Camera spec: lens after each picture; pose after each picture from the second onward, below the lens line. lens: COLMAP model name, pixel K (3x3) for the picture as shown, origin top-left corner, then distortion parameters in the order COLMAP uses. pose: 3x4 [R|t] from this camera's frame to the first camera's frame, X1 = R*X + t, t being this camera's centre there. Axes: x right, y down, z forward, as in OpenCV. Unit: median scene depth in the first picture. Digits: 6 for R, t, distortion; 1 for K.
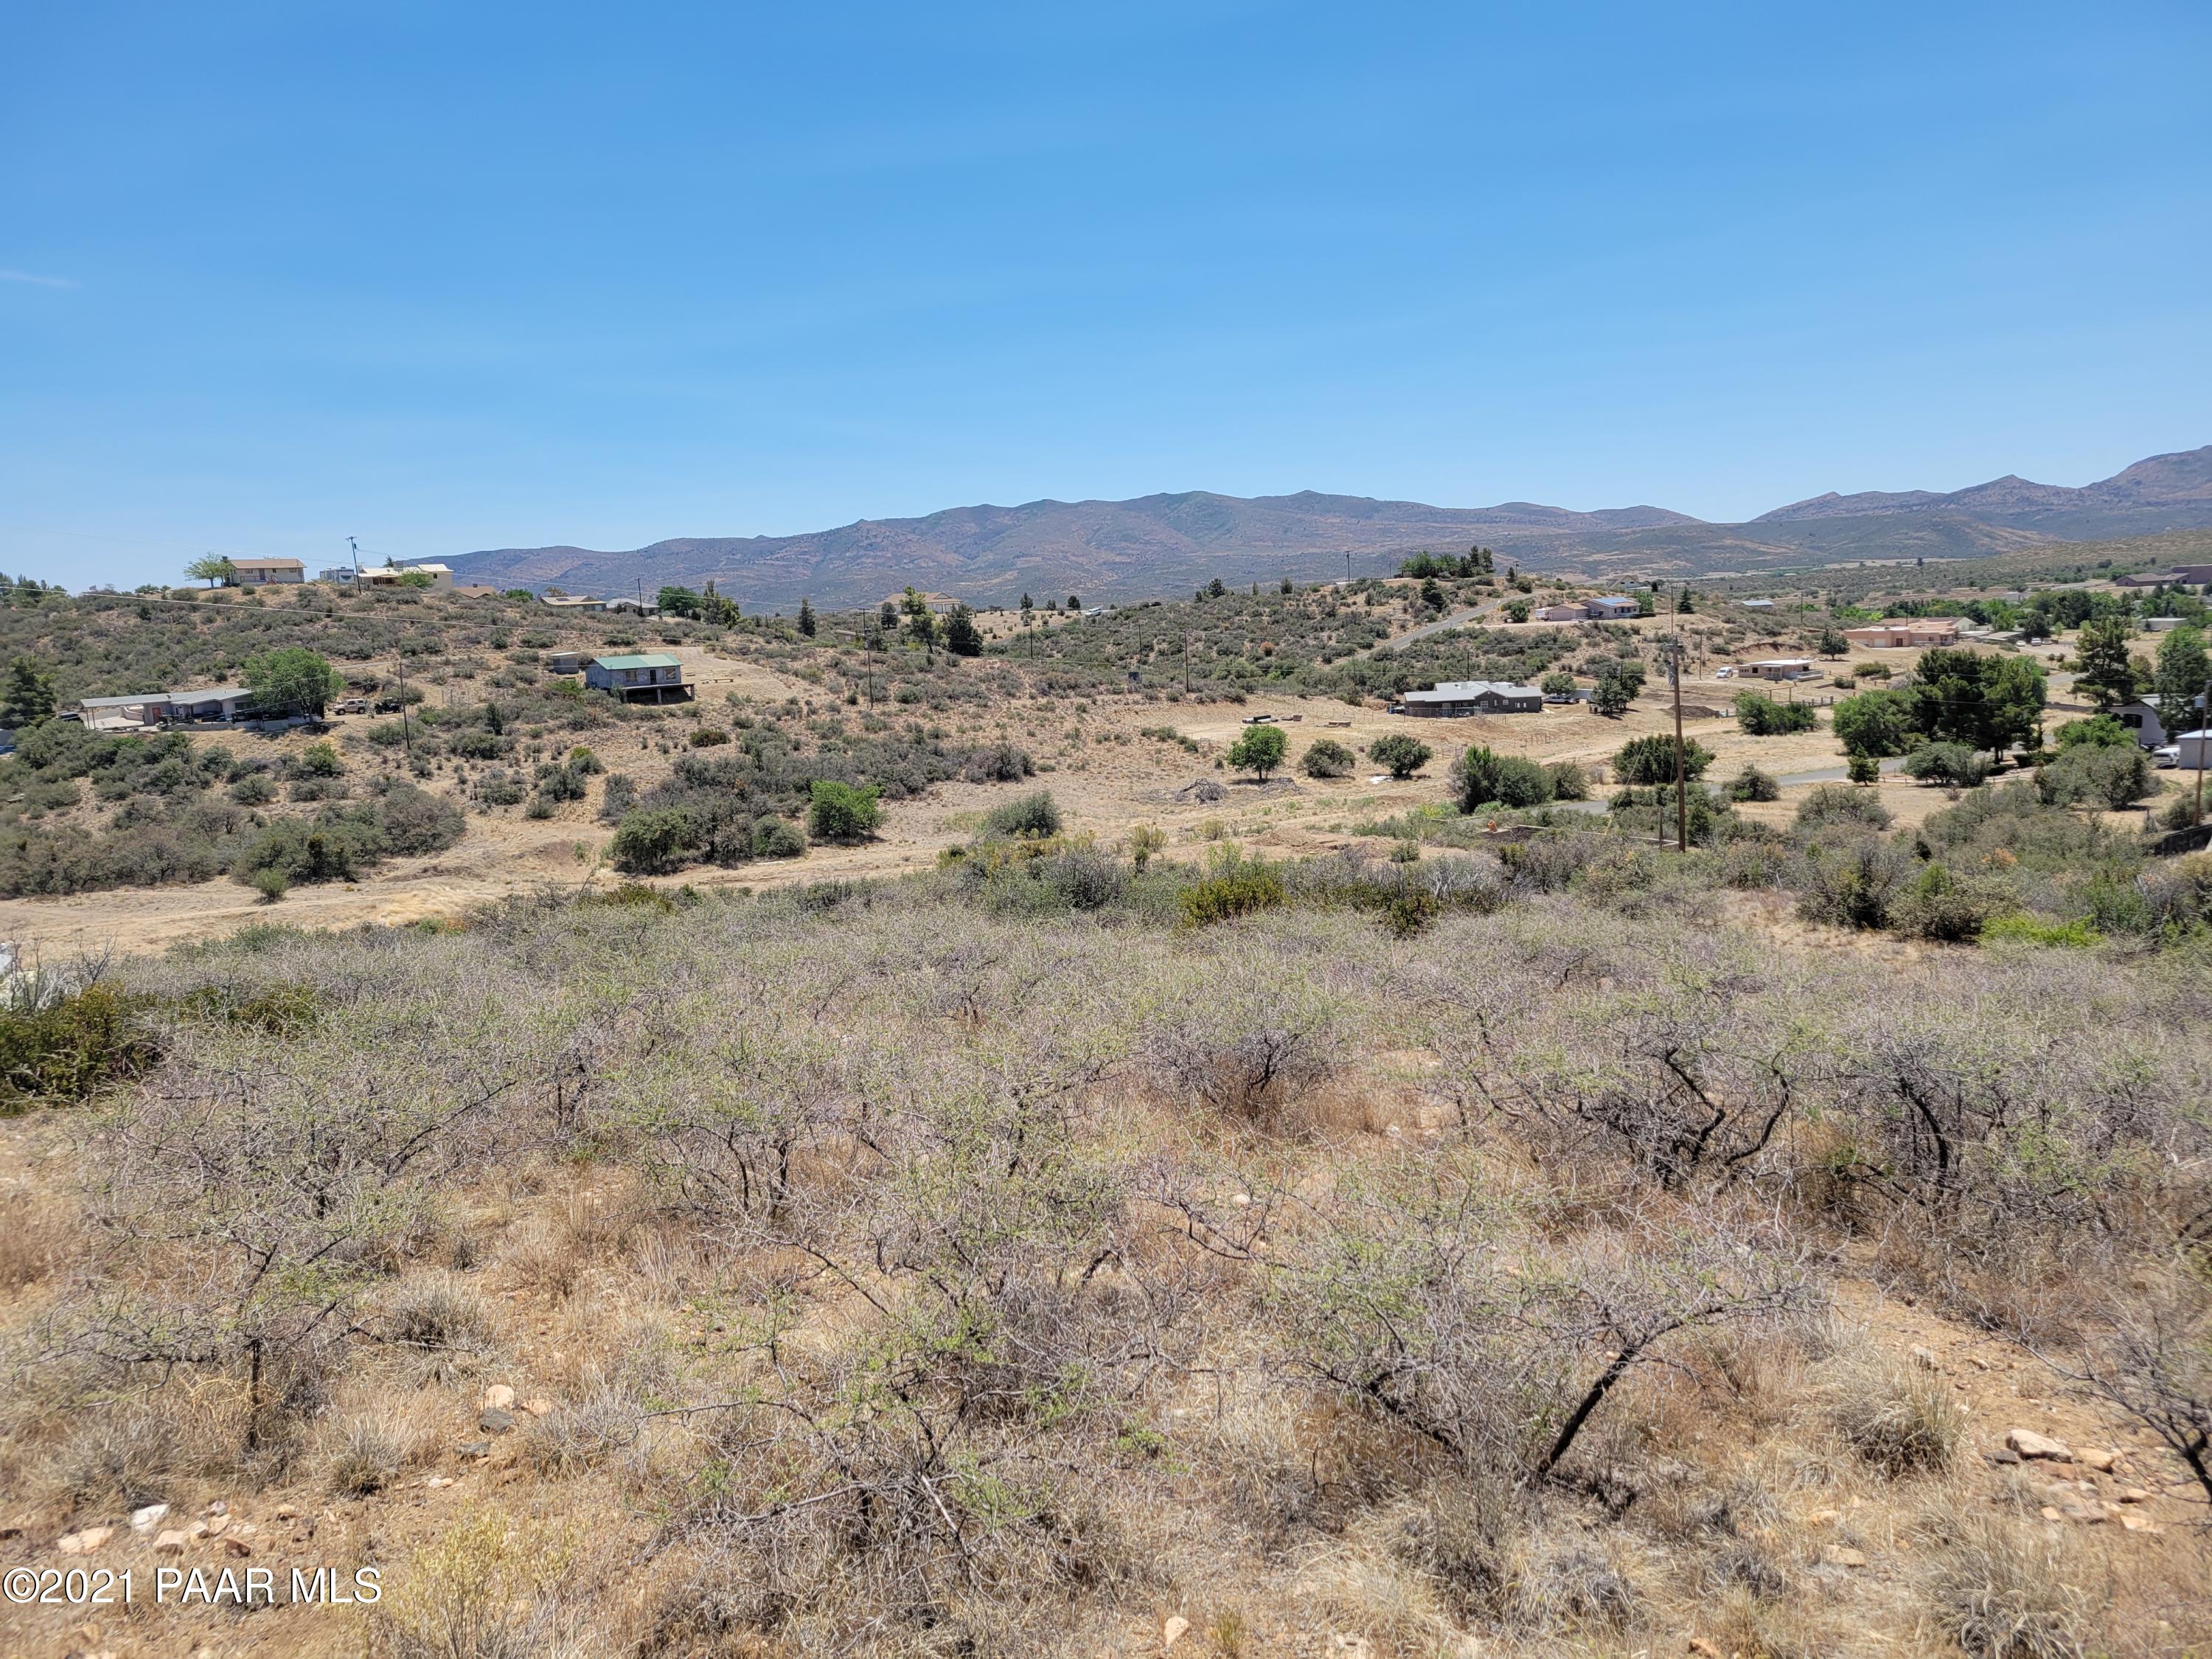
lens RADIAL K [[1649.9, 0, 1107.9], [0, 1649.9, 815.0], [0, 0, 1]] dist [0.051973, -0.036883]
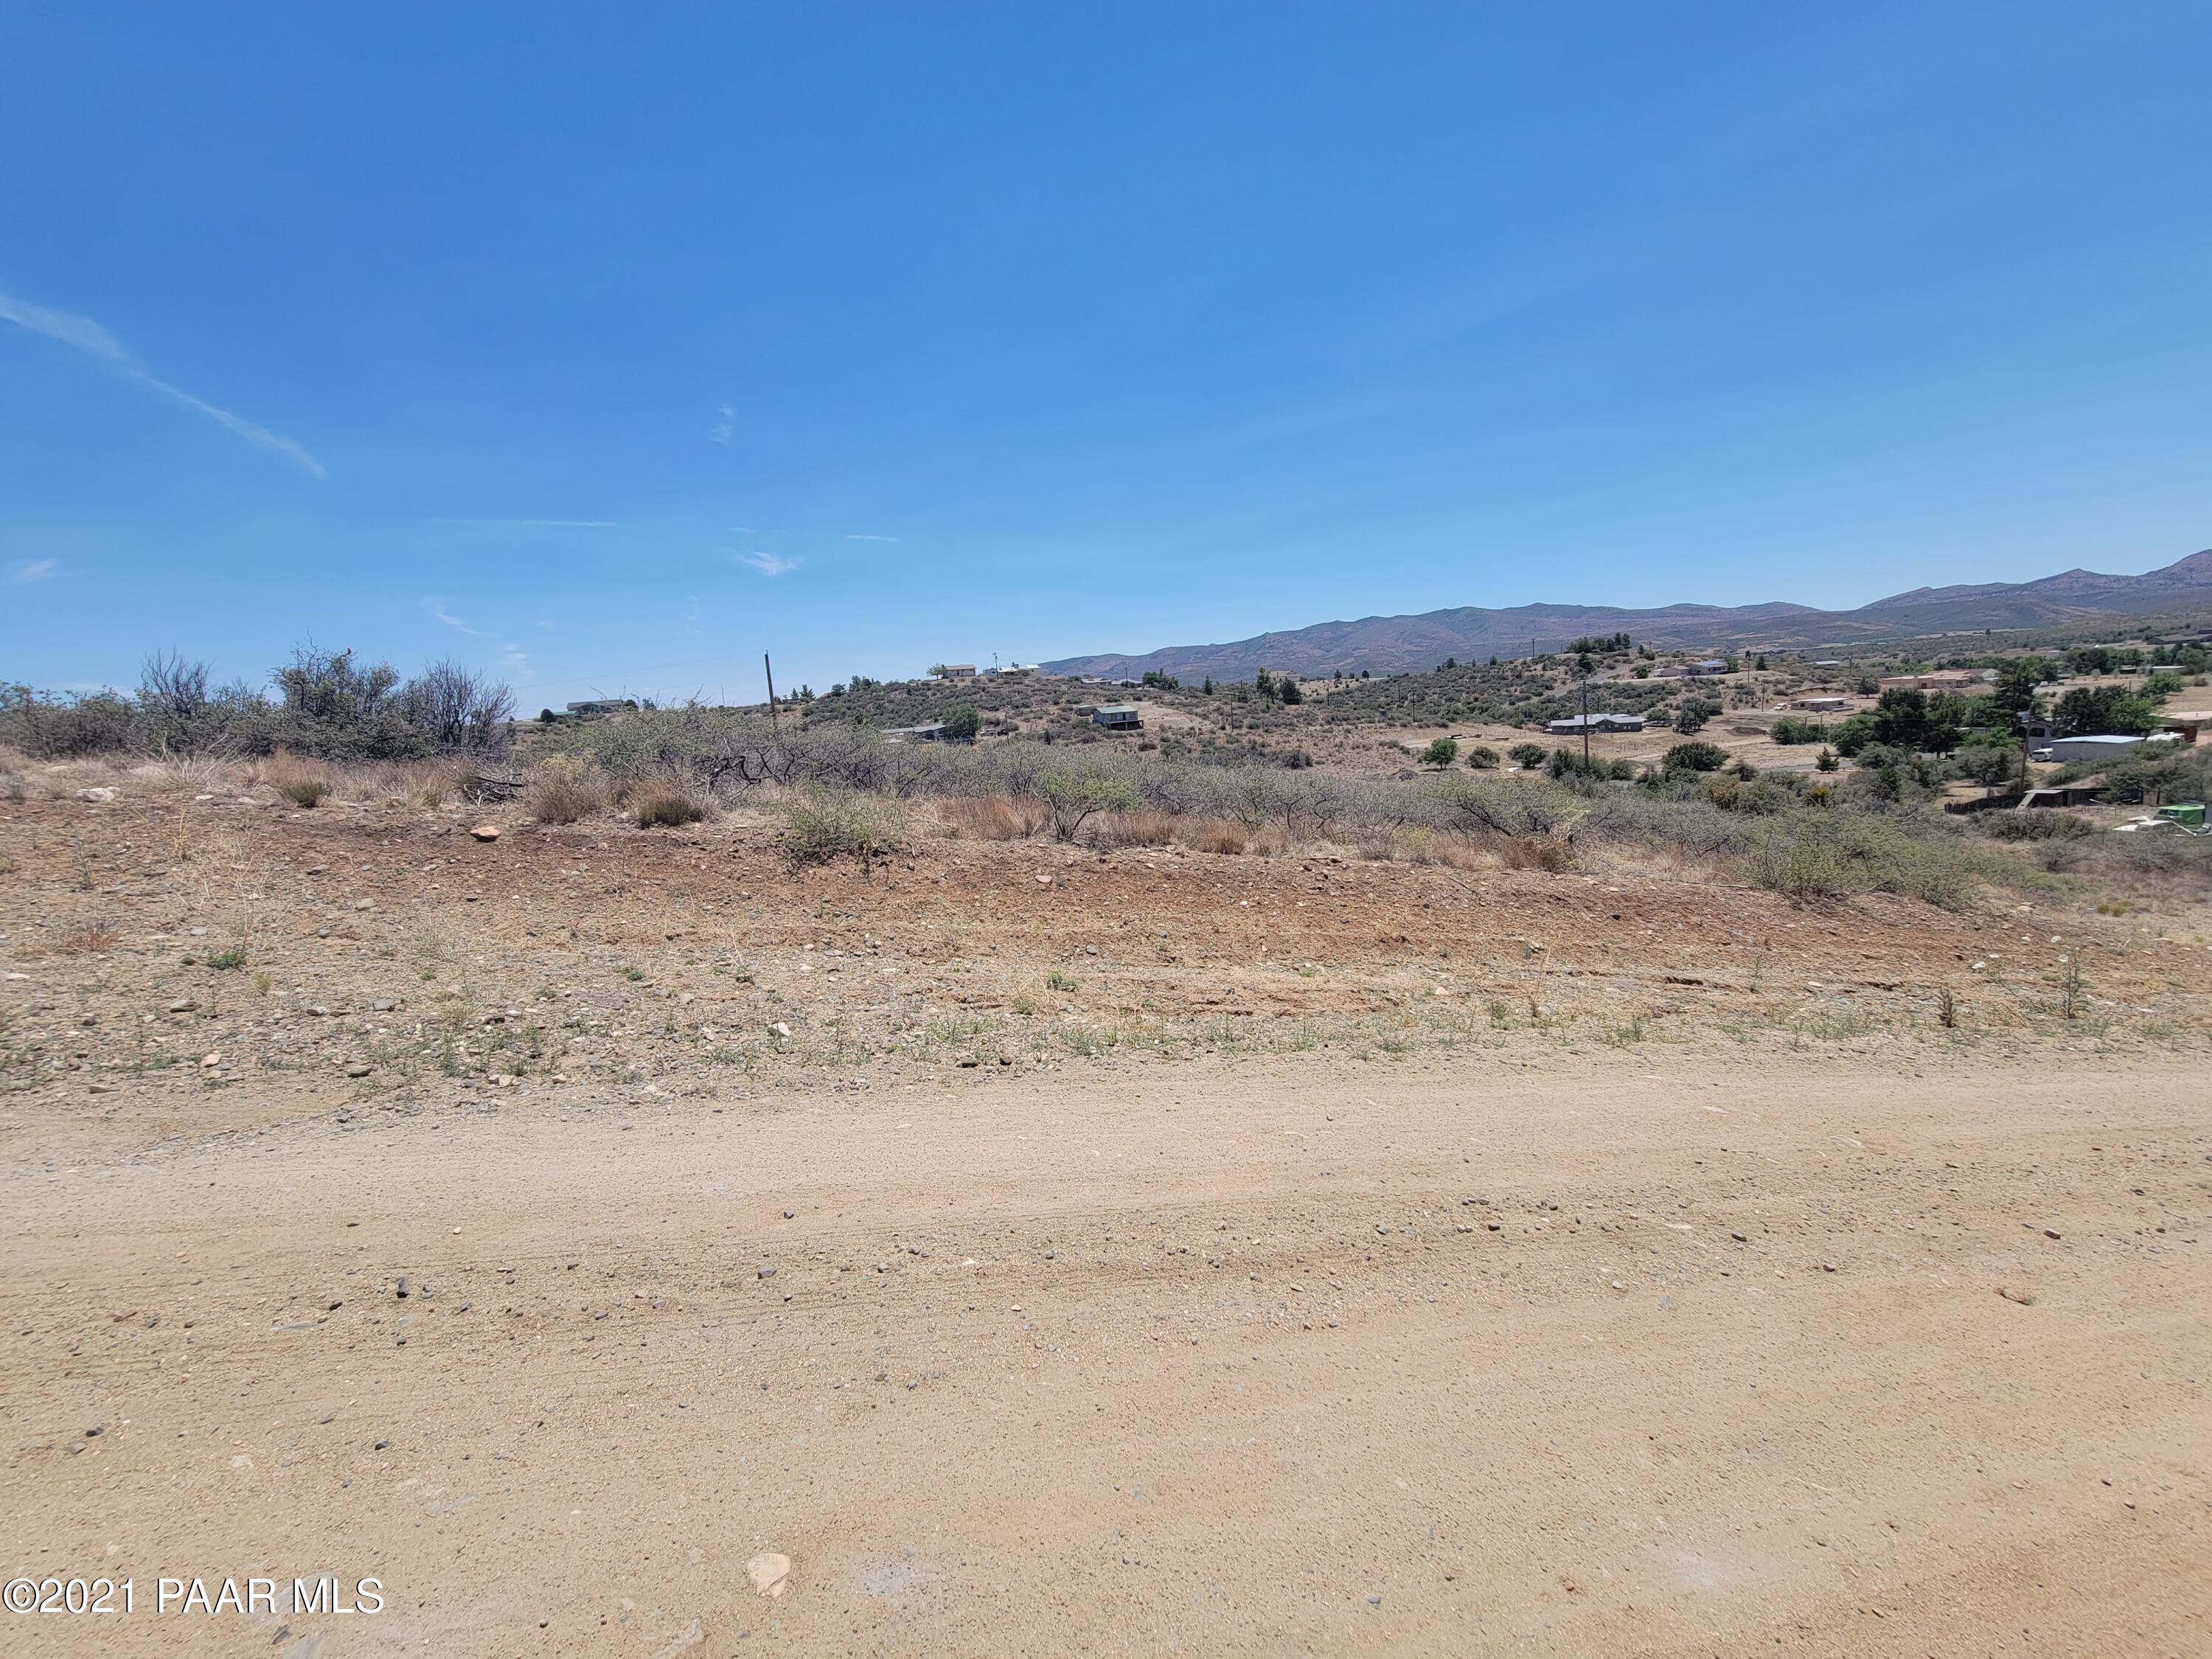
lens RADIAL K [[895.9, 0, 1094.9], [0, 895.9, 825.1], [0, 0, 1]] dist [0.000655, -0.003500]
pose [[0.944774, 0.025802, -0.326704, 0.044317], [-0.014613, 0.999221, 0.036657, 0.007555], [0.327395, -0.029859, 0.944416, -0.037954]]
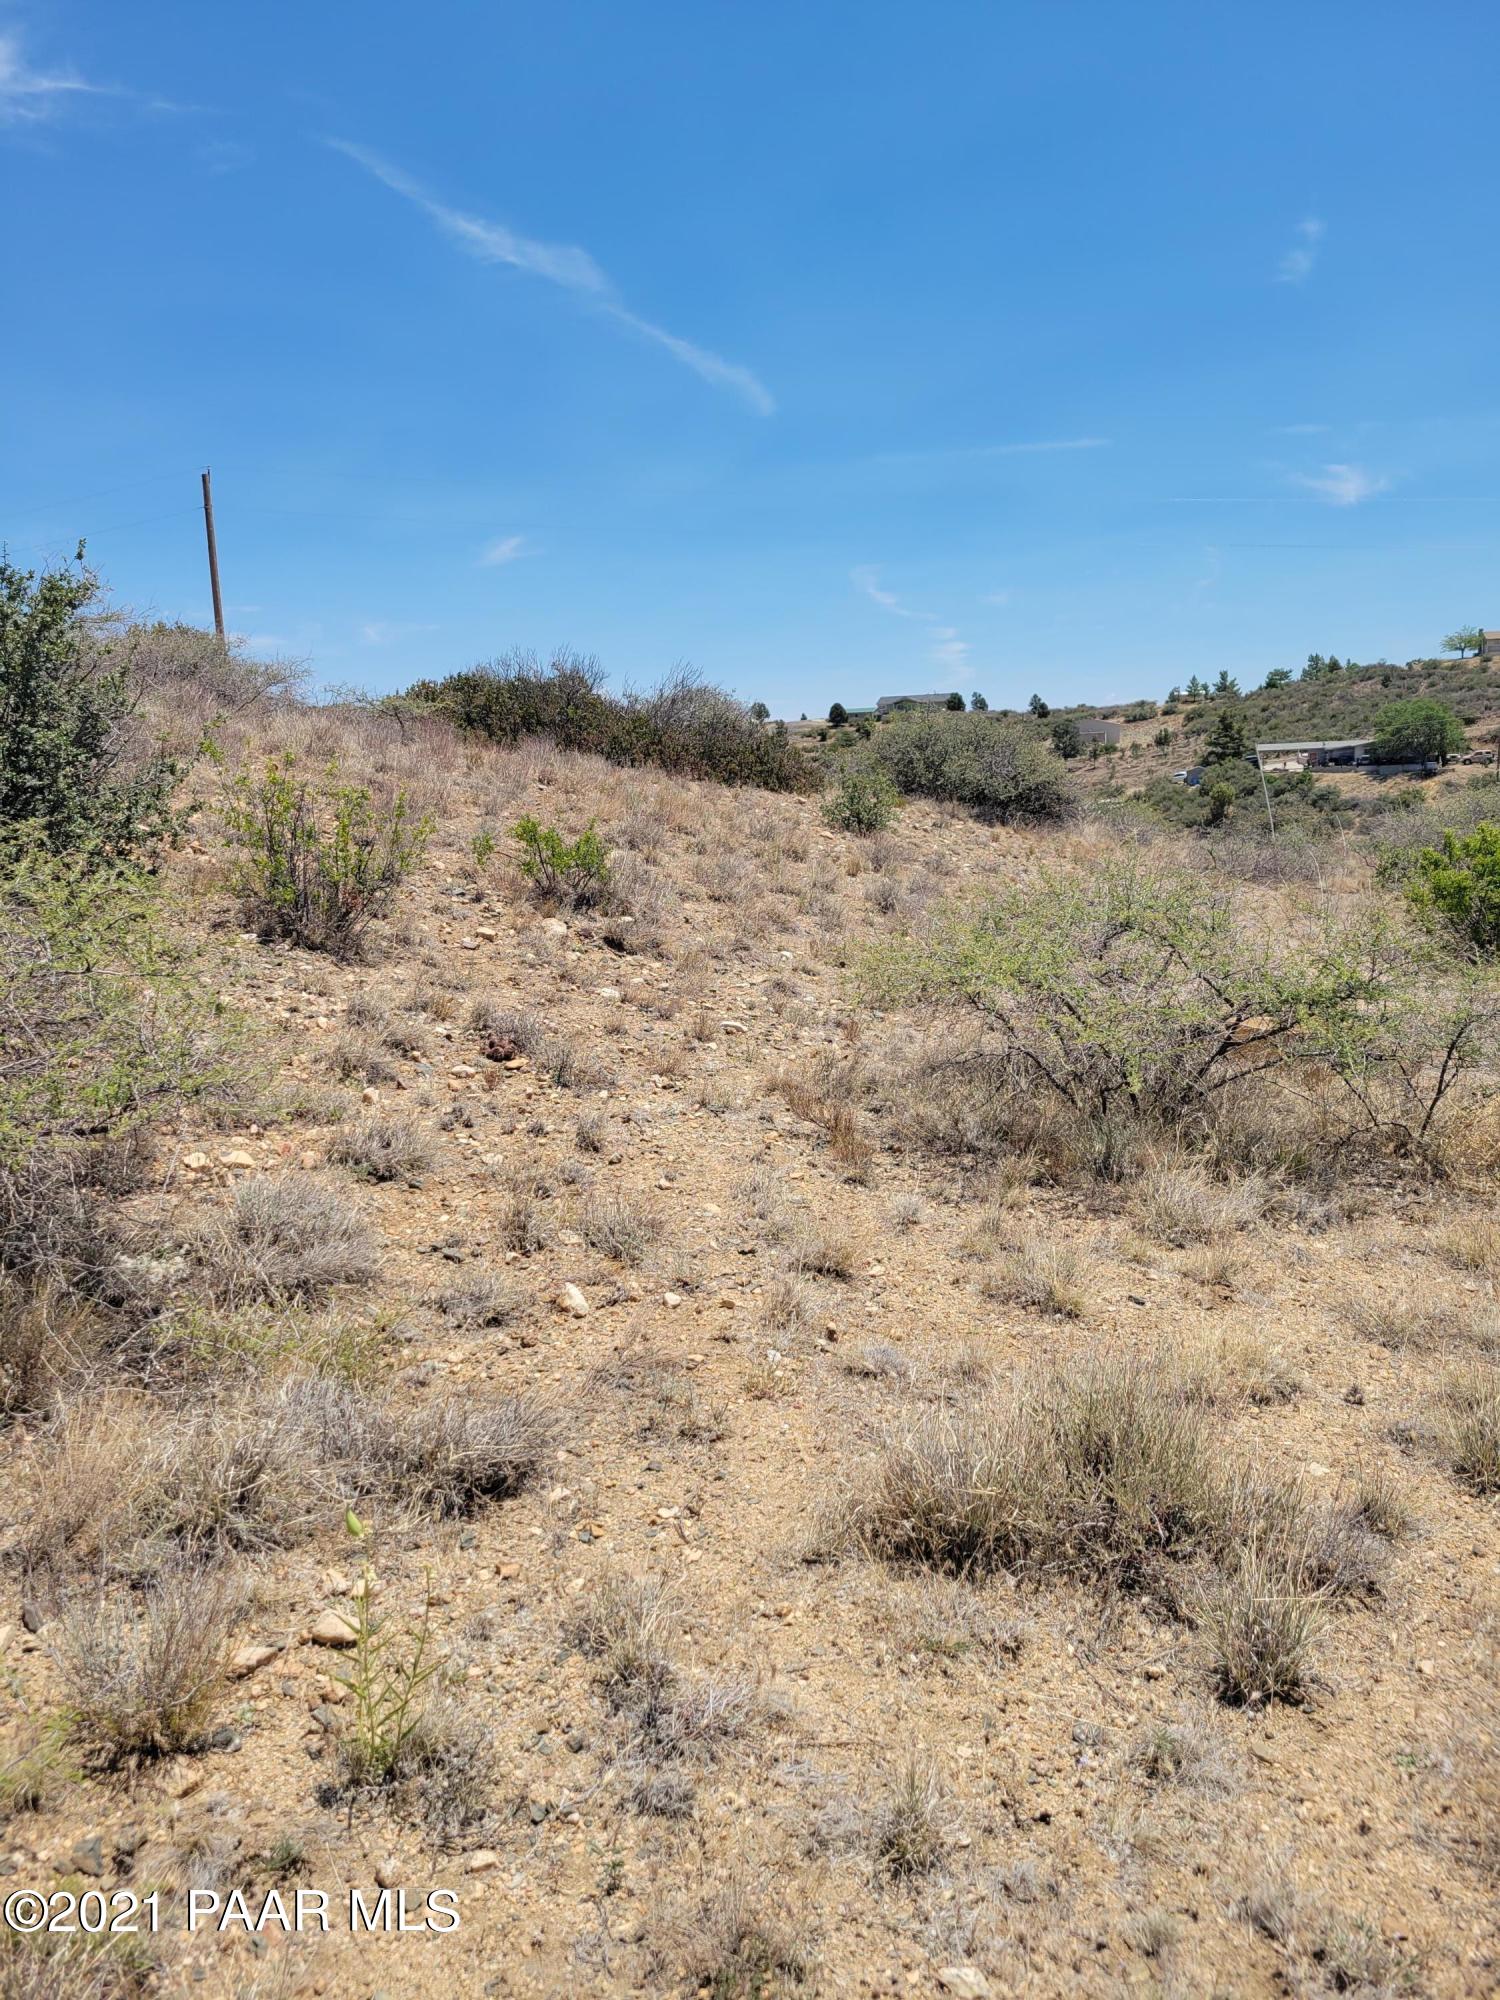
lens RADIAL K [[1491.8, 0, 737.1], [0, 1491.8, 957.4], [0, 0, 1]] dist [0.051973, -0.036883]
pose [[0.501624, 0.140109, -0.853664, 0.098872], [-0.108811, 0.989179, 0.098412, 0.011940], [0.858215, 0.043522, 0.511442, 0.107547]]
